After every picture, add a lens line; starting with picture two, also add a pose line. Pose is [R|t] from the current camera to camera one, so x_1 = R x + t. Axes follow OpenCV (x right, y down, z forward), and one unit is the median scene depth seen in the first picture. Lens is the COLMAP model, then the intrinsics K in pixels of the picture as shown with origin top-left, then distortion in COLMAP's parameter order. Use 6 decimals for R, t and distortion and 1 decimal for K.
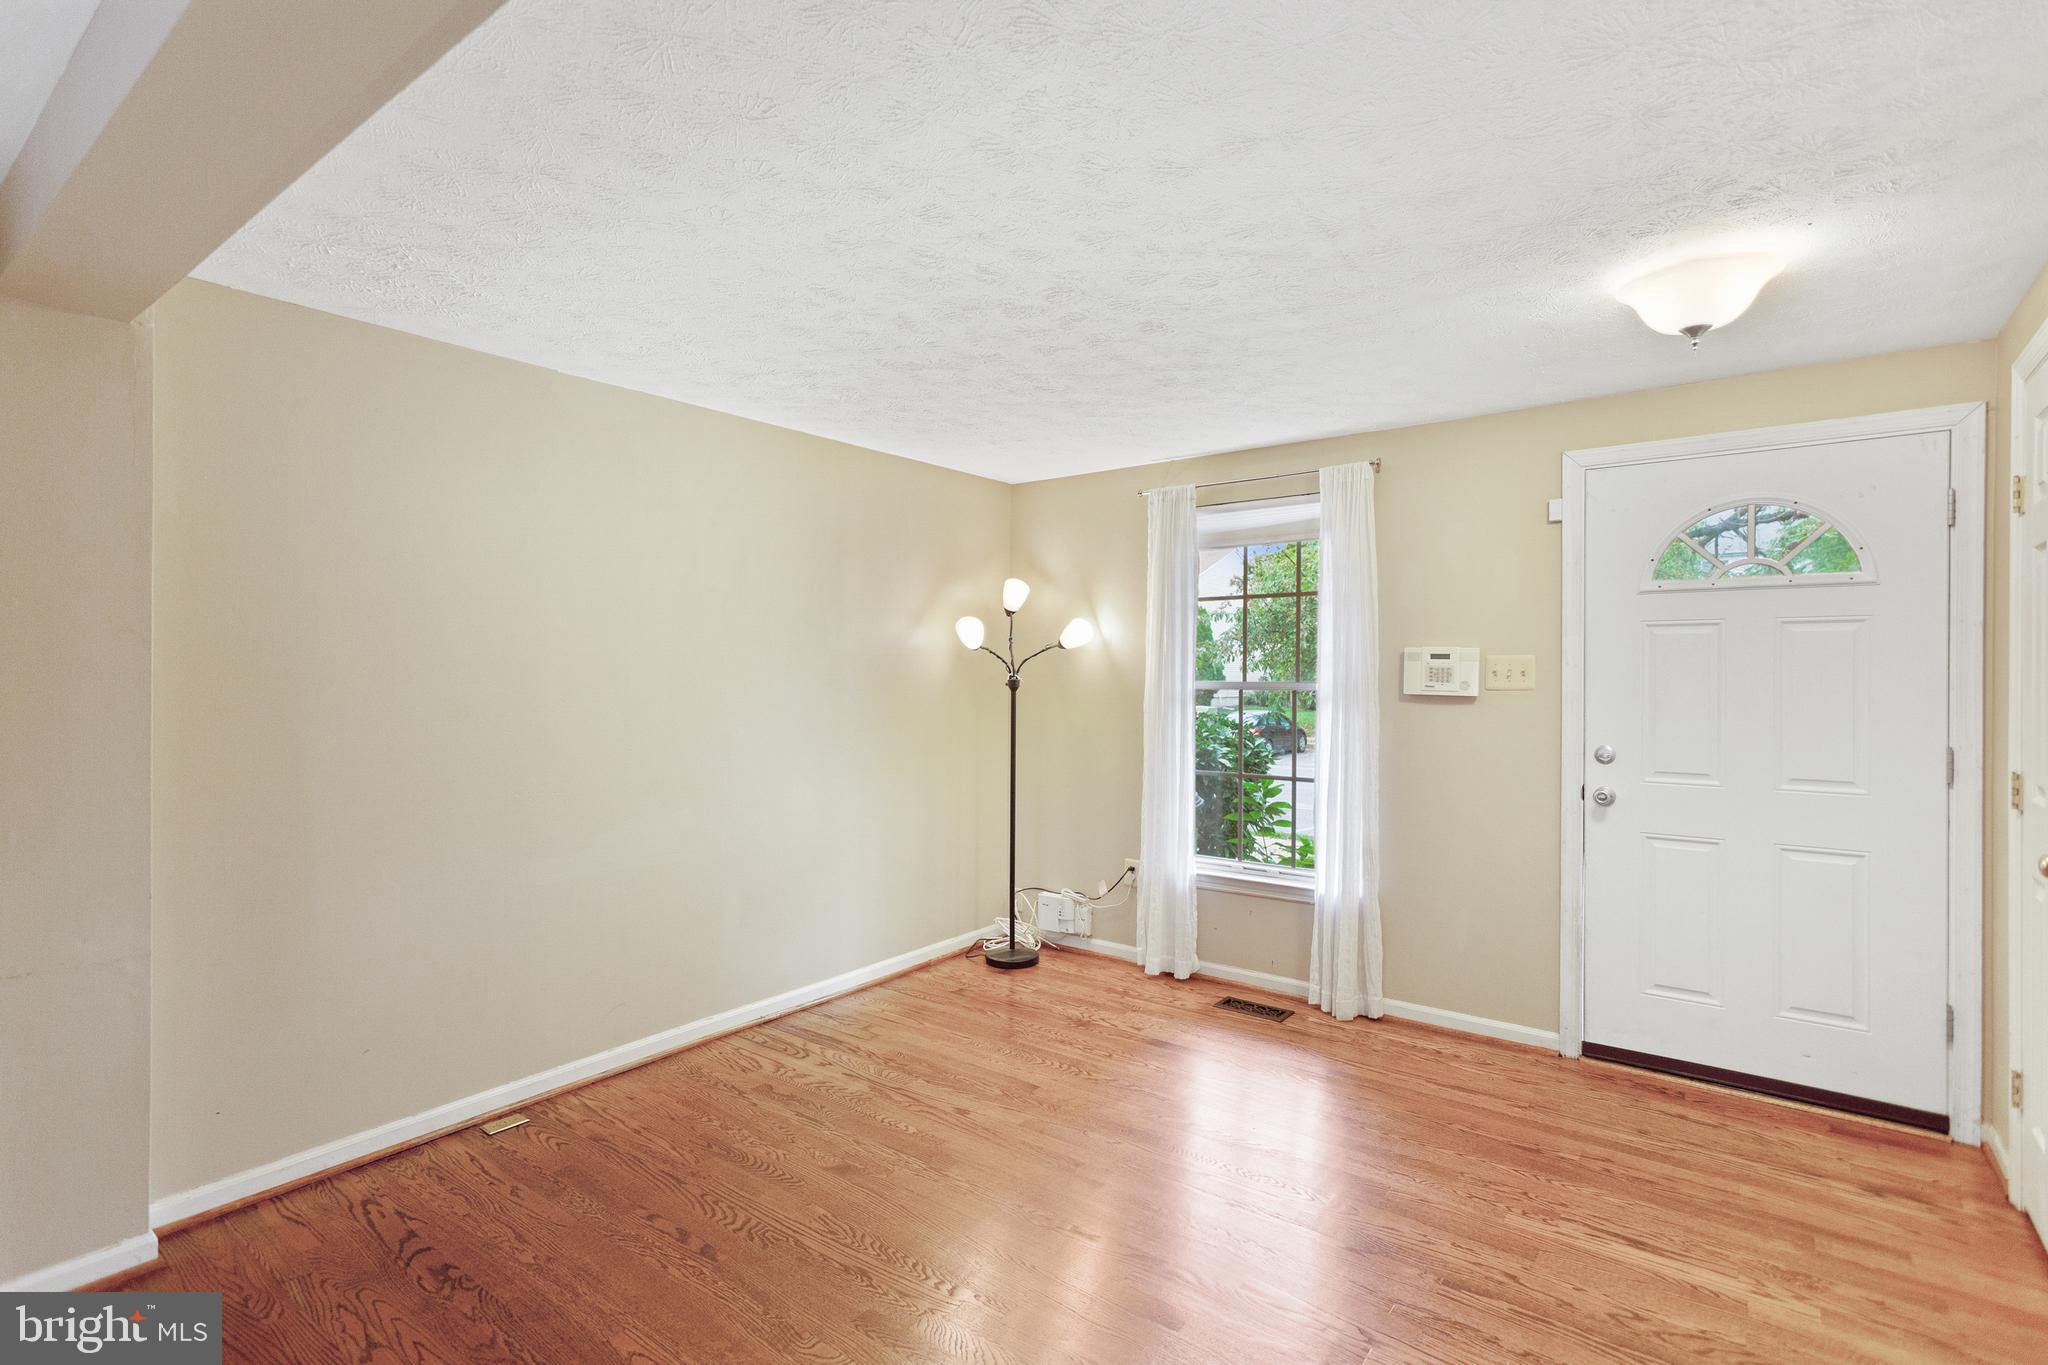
lens RADIAL K [[965.3, 0, 1015.3], [0, 965.3, 673.3], [0, 0, 1]] dist [0.002554, 0.000586]
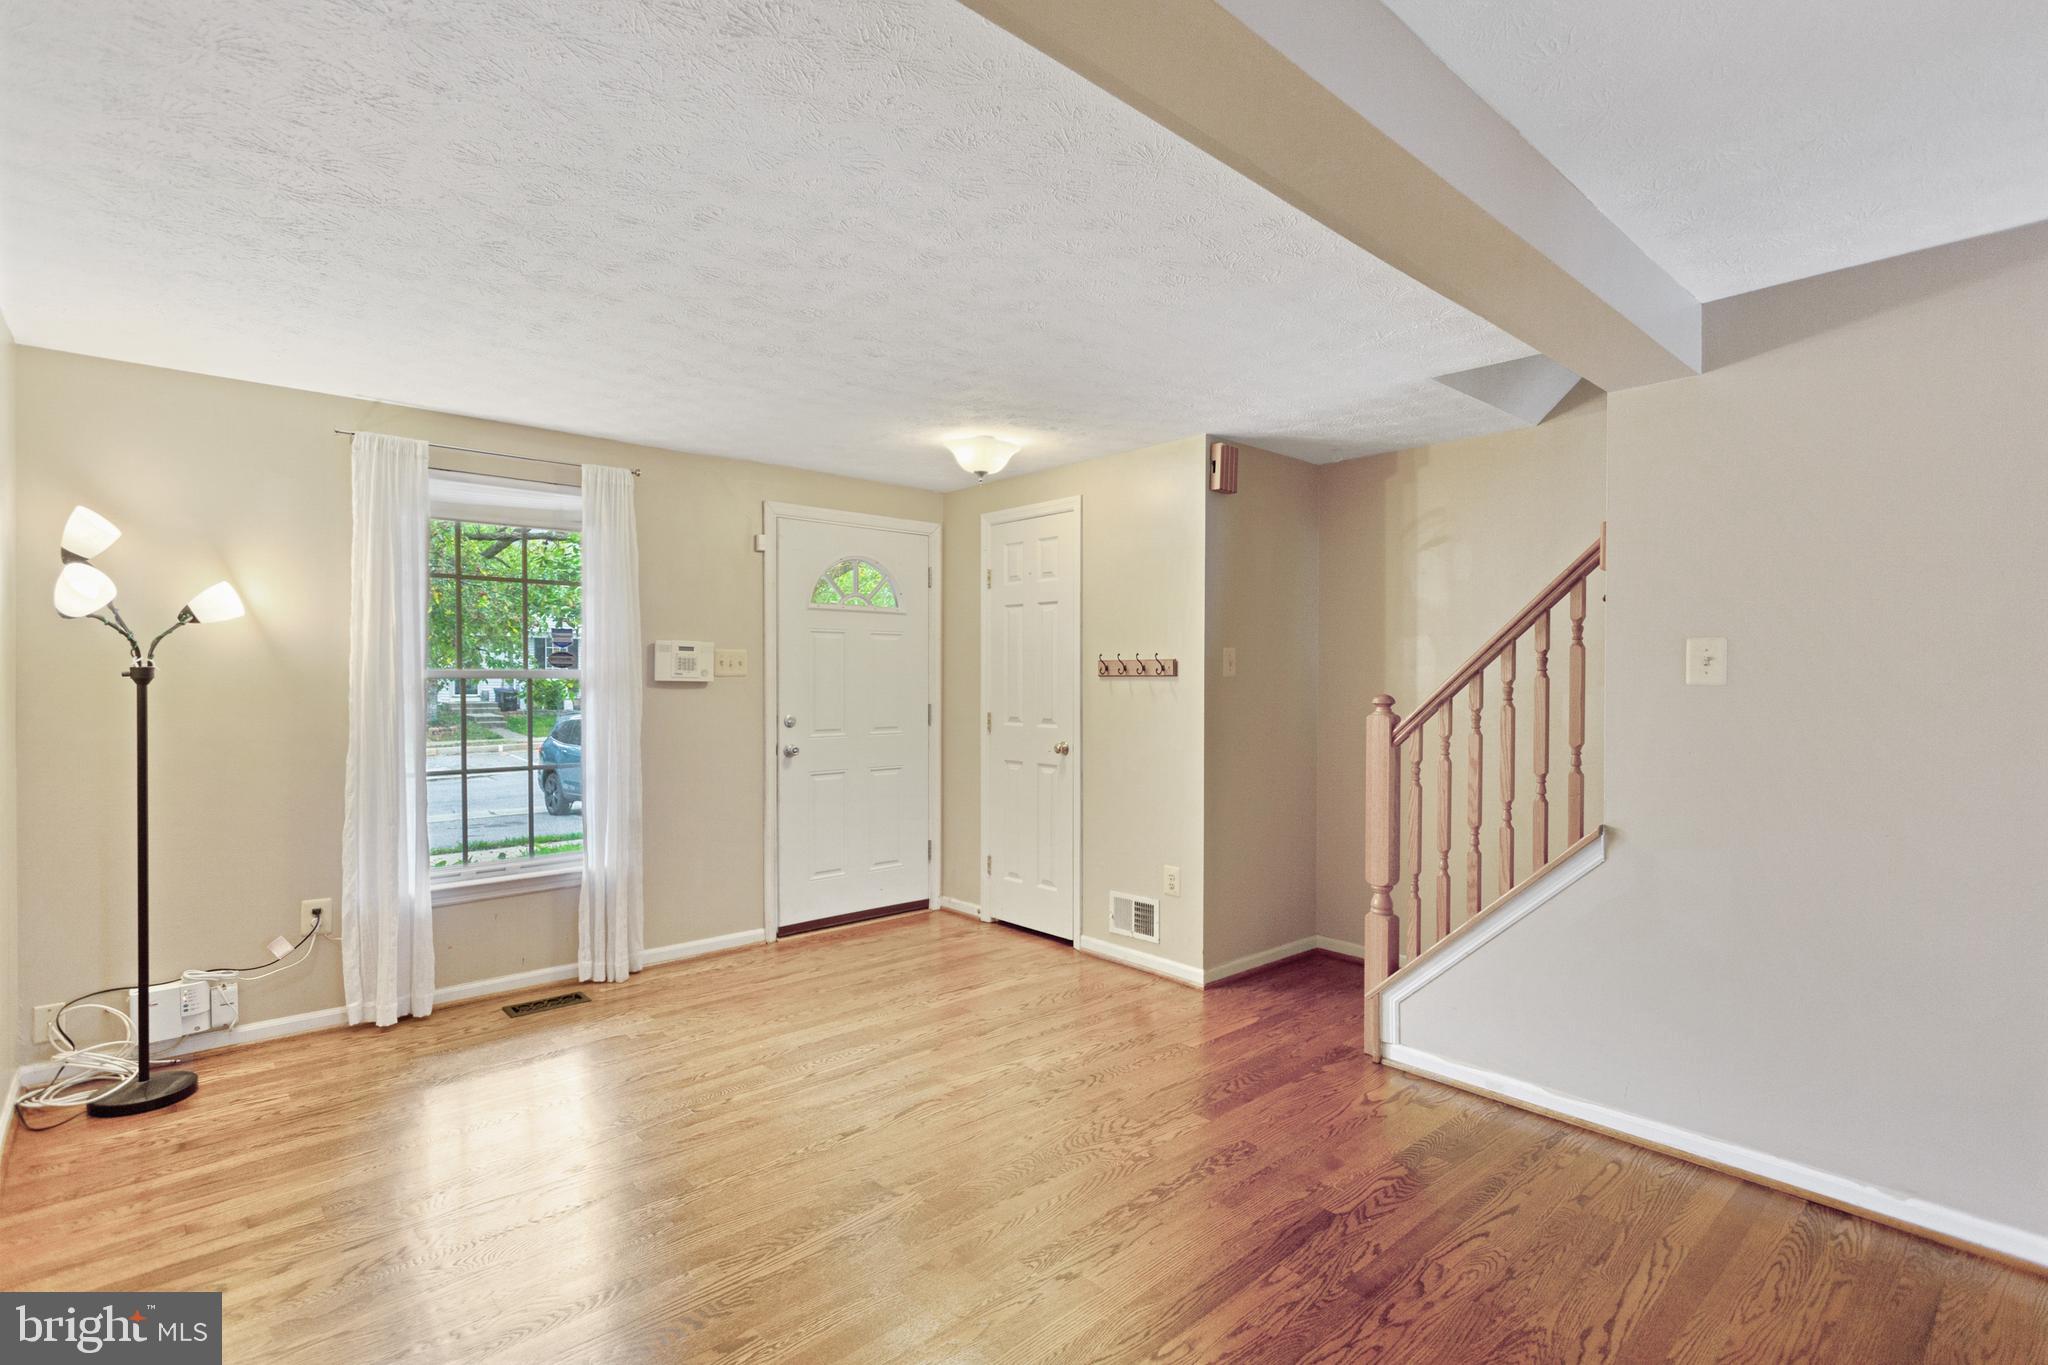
lens RADIAL K [[974.5, 0, 1024.0], [0, 974.5, 682.5], [0, 0, 1]] dist [0.001841, 0.000265]
pose [[0.178324, -0.009997, 0.983921, -0.724040], [-0.002415, 0.999941, 0.010597, 0.011451], [-0.983969, -0.004266, 0.178290, 0.398796]]
